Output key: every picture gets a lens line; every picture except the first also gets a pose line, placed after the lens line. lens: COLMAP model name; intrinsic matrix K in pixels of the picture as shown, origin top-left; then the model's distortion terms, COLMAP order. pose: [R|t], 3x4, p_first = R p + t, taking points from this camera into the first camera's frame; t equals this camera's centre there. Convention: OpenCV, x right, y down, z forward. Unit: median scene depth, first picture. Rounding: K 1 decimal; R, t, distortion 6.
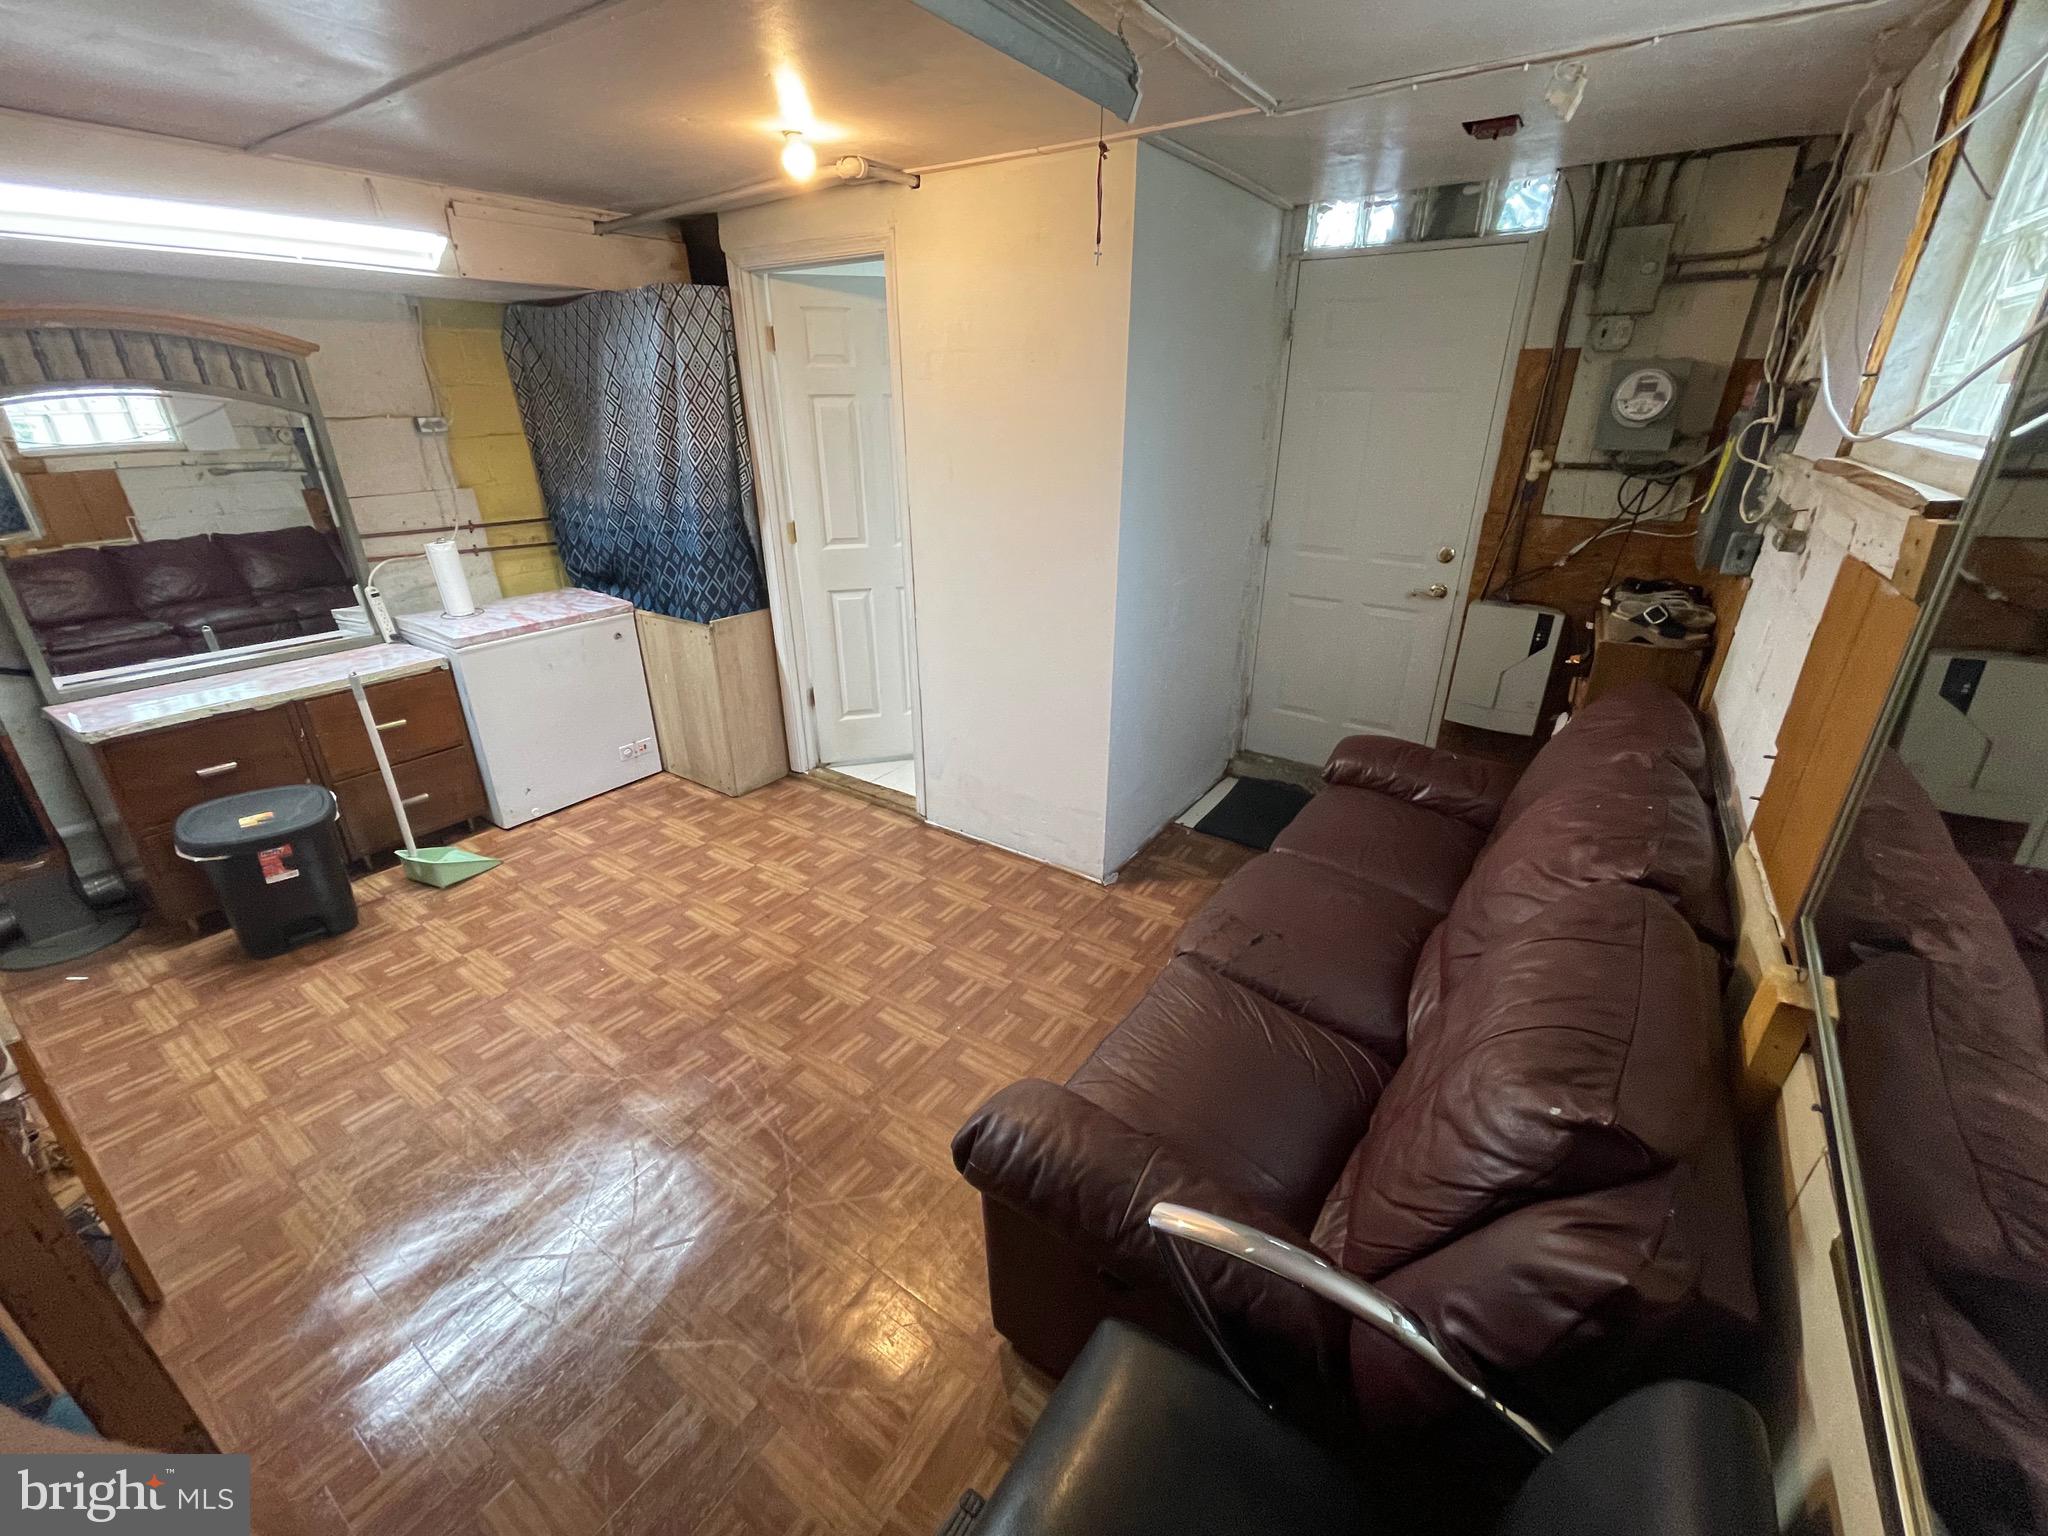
lens RADIAL K [[827.4, 0, 1024.9], [0, 827.4, 759.8], [0, 0, 1]] dist [-0.005407, 0.000144]
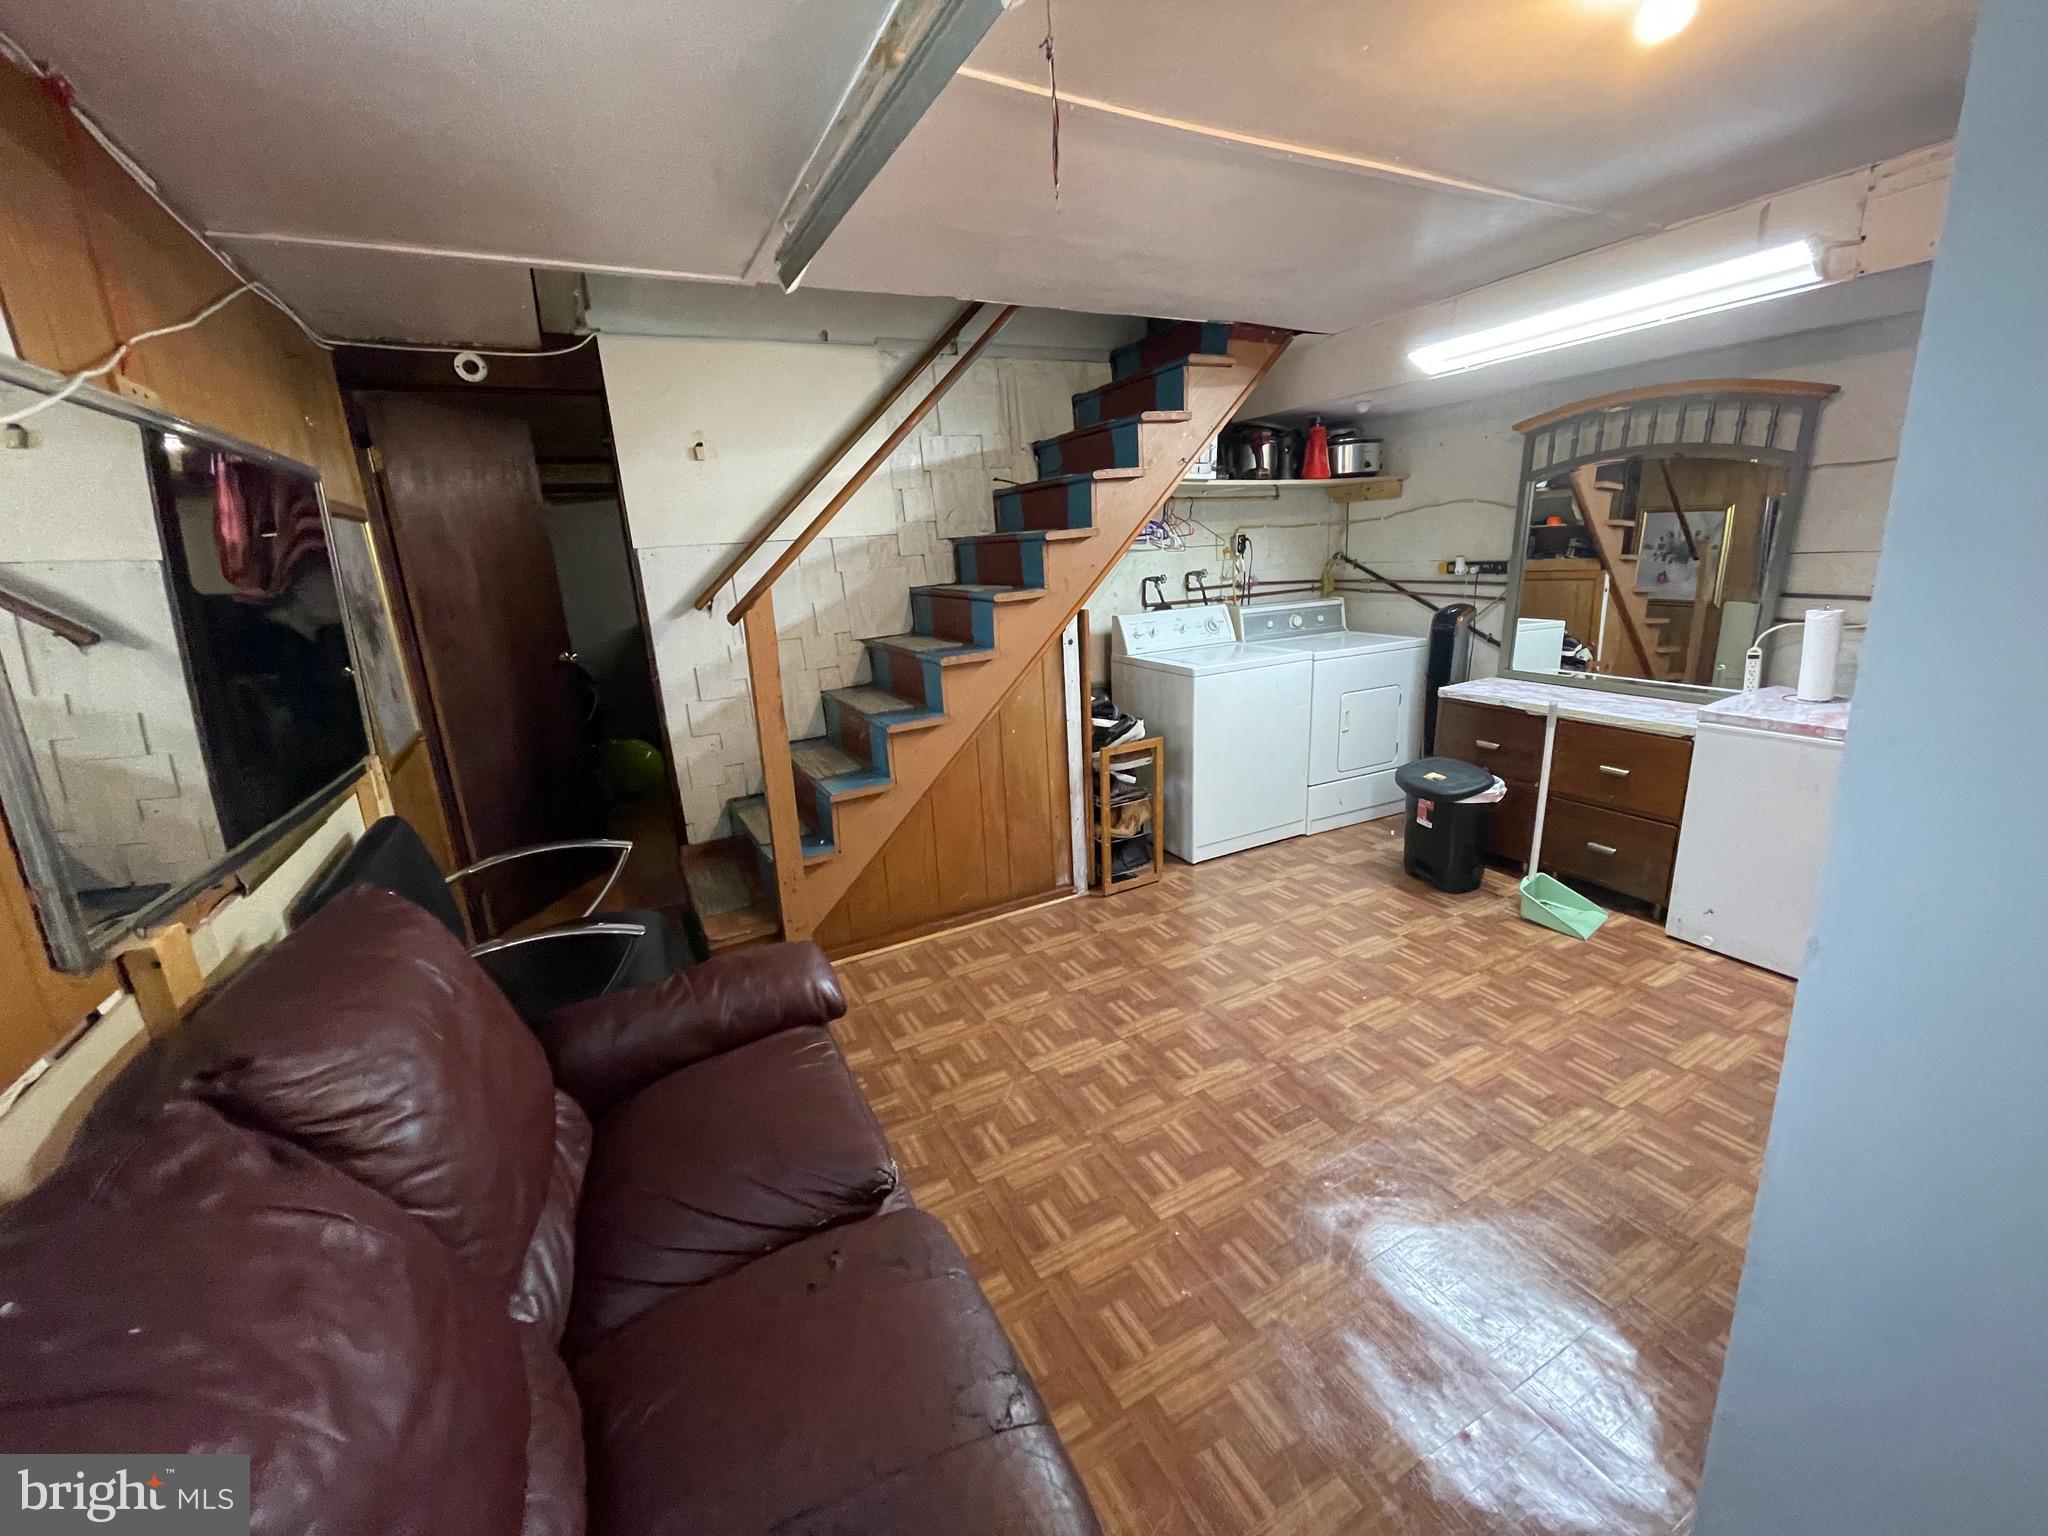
lens RADIAL K [[827.4, 0, 1024.9], [0, 827.4, 759.8], [0, 0, 1]] dist [-0.005407, 0.000144]
pose [[-0.470585, 0.248770, -0.846559, 0.450936], [-0.305140, 0.854351, 0.420681, -0.282353], [0.827912, 0.456286, -0.326136, 0.803275]]
